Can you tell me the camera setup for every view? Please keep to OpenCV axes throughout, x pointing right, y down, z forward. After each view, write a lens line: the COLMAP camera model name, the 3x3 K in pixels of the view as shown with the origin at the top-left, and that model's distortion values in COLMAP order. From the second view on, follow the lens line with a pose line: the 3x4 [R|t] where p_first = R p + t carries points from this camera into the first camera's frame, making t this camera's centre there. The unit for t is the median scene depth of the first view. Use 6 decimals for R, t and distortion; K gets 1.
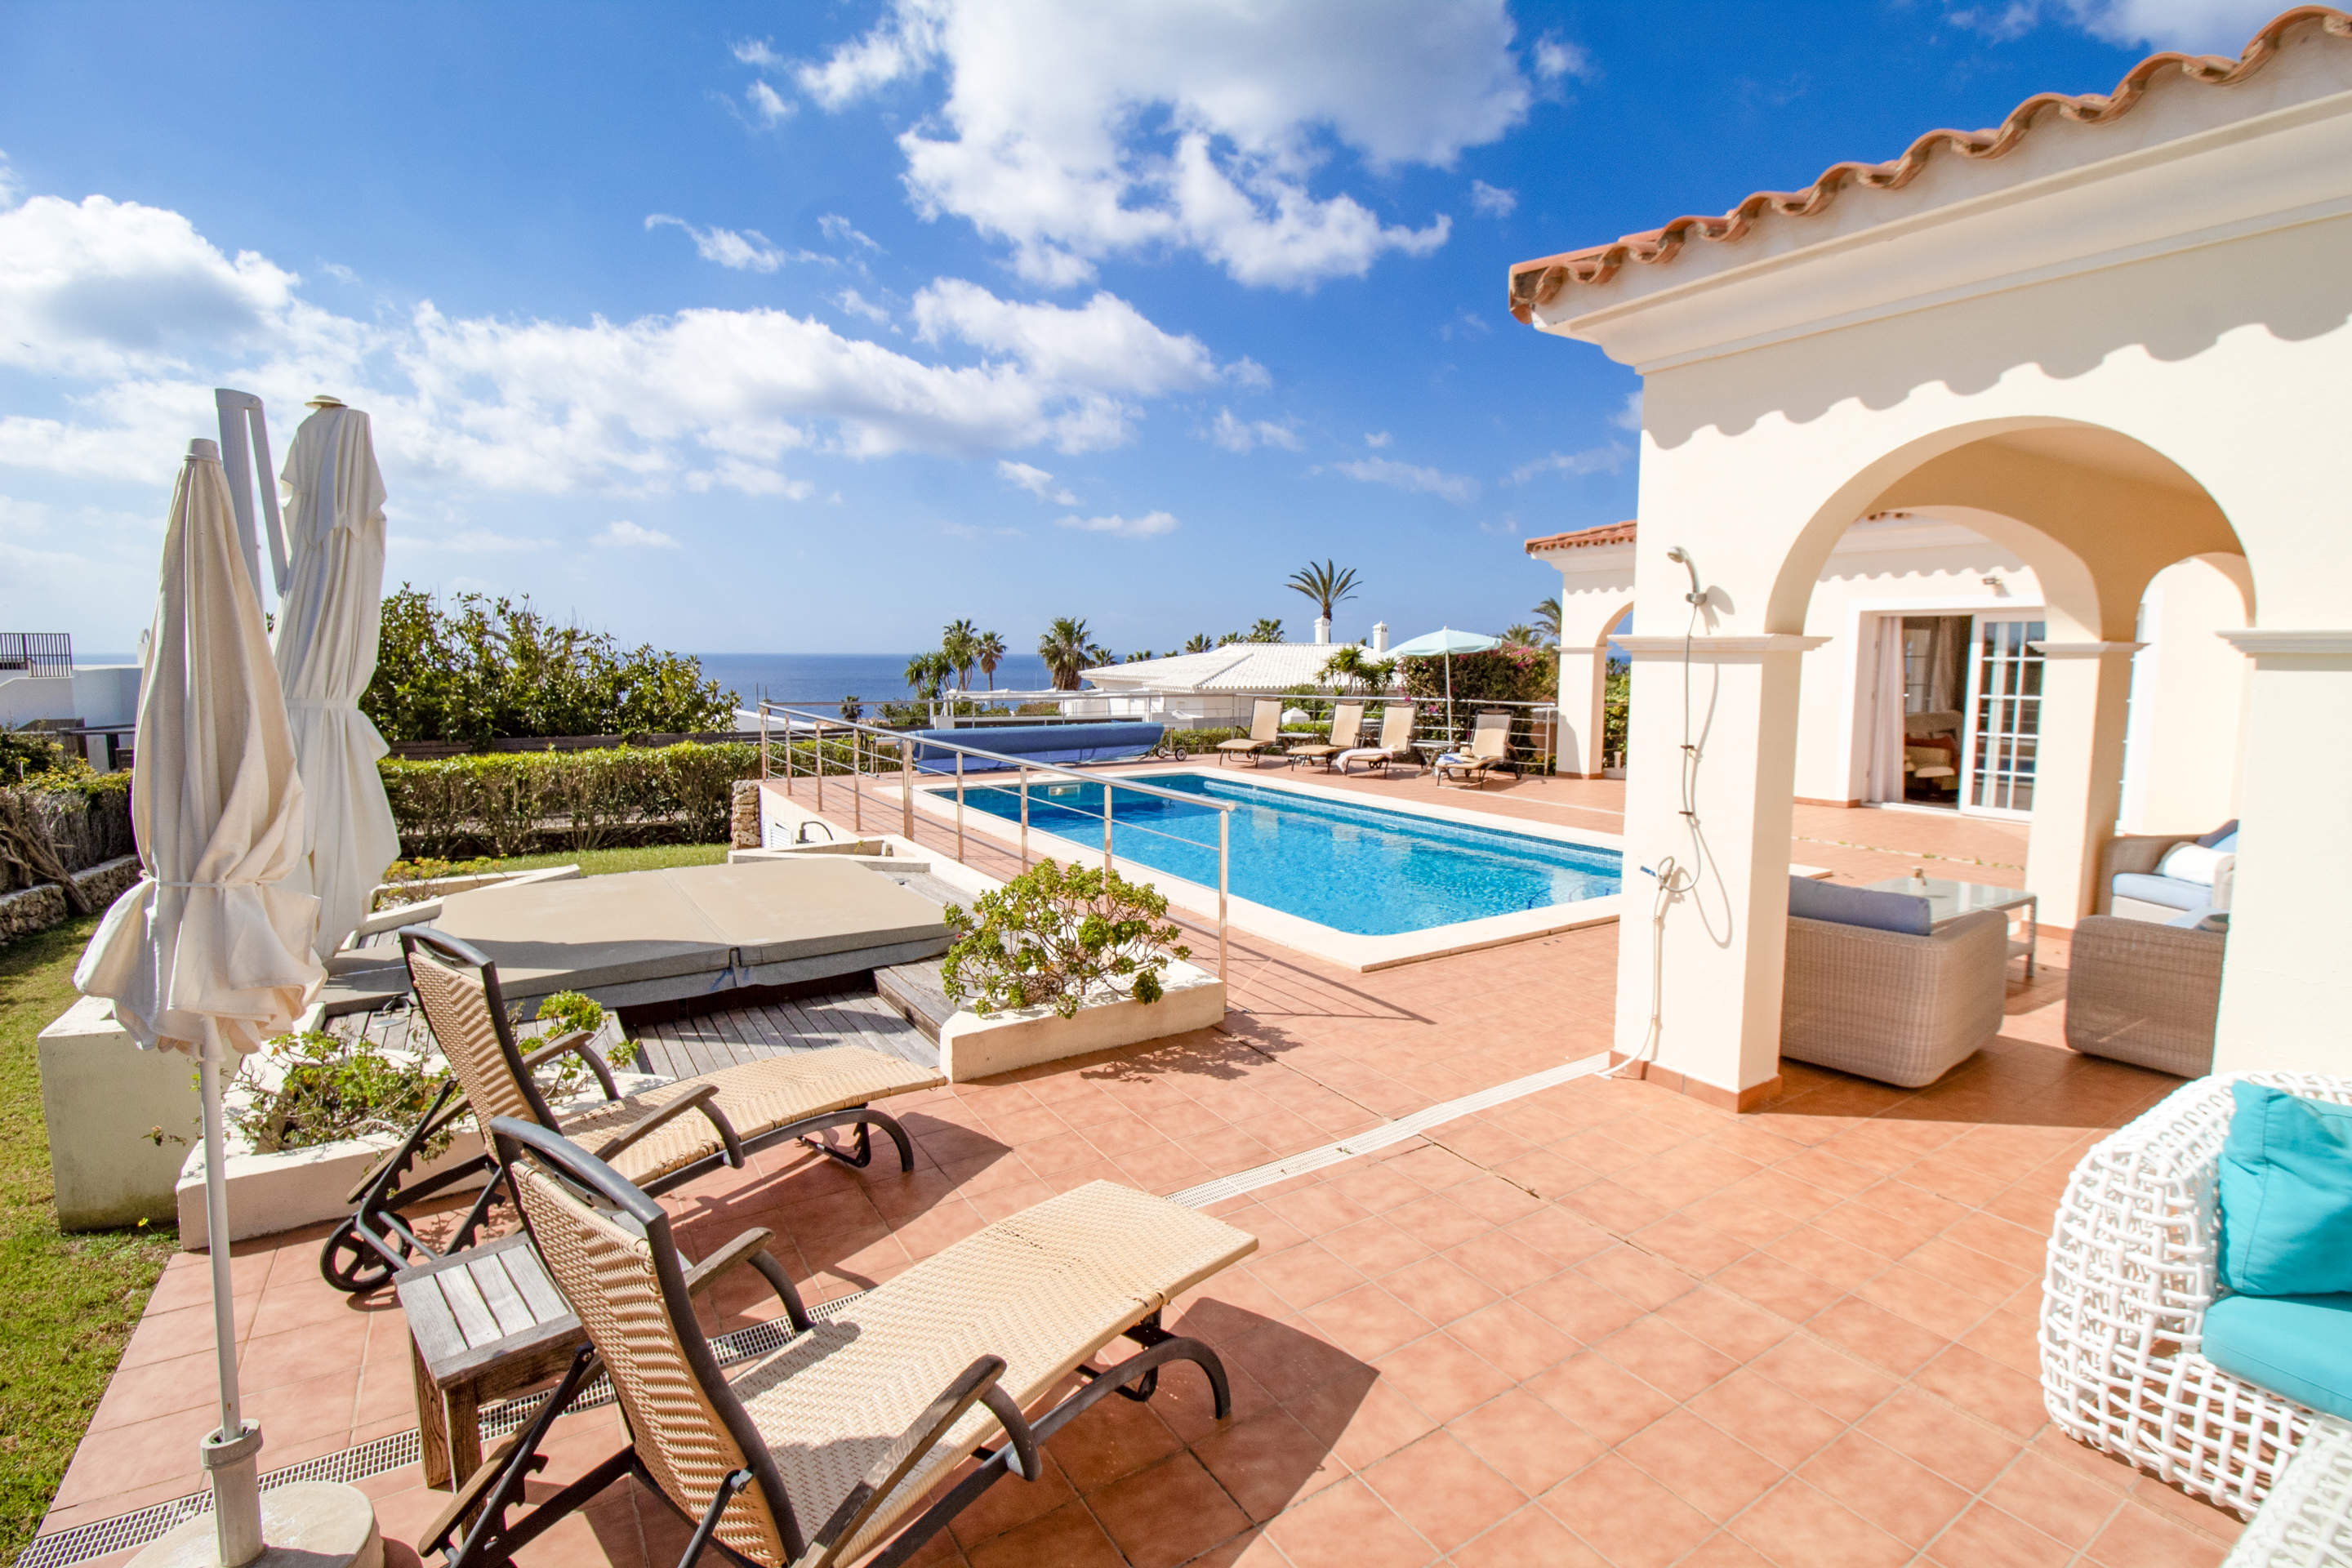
lens RADIAL K [[1098.5, 0, 1171.3], [0, 1098.5, 777.3], [0, 0, 1]] dist [-0.009337, -0.005500]
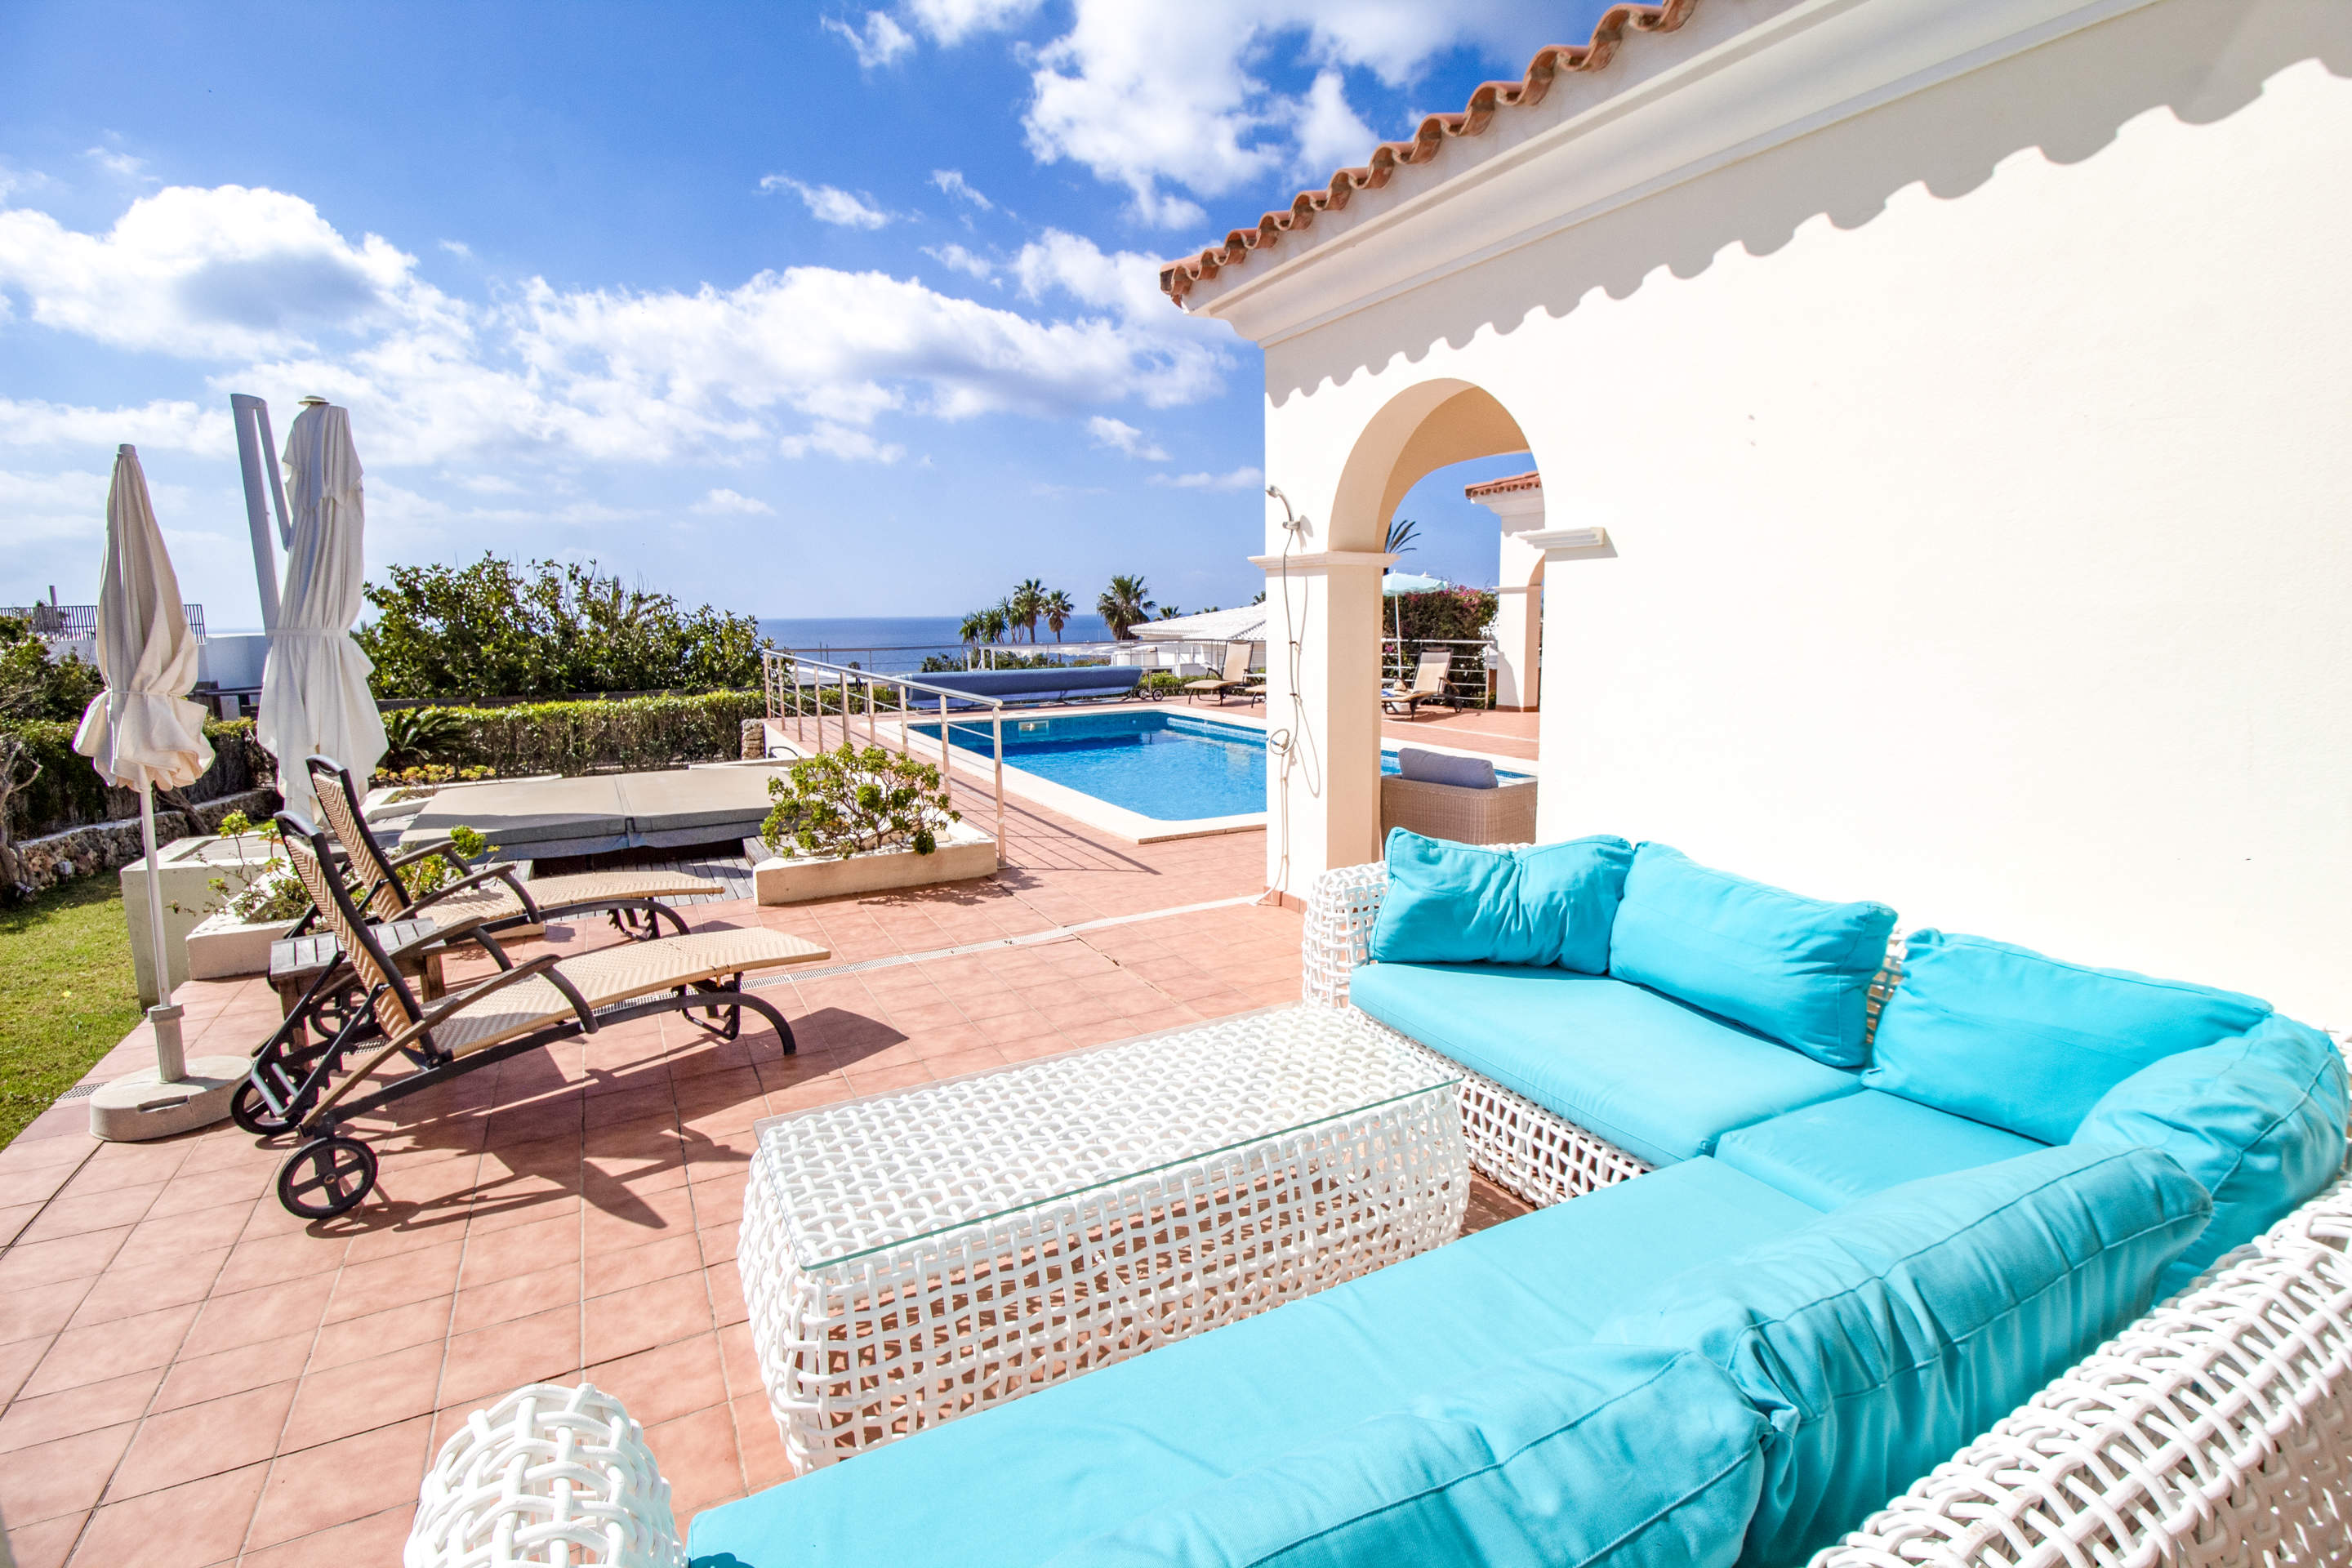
lens RADIAL K [[1098.5, 0, 1174.4], [0, 1098.5, 785.5], [0, 0, 1]] dist [-0.009337, -0.005500]
pose [[0.997179, -0.003895, -0.074955, 0.137479], [0.007234, 0.998991, 0.044320, 0.026246], [0.074707, -0.044737, 0.996201, -0.096199]]
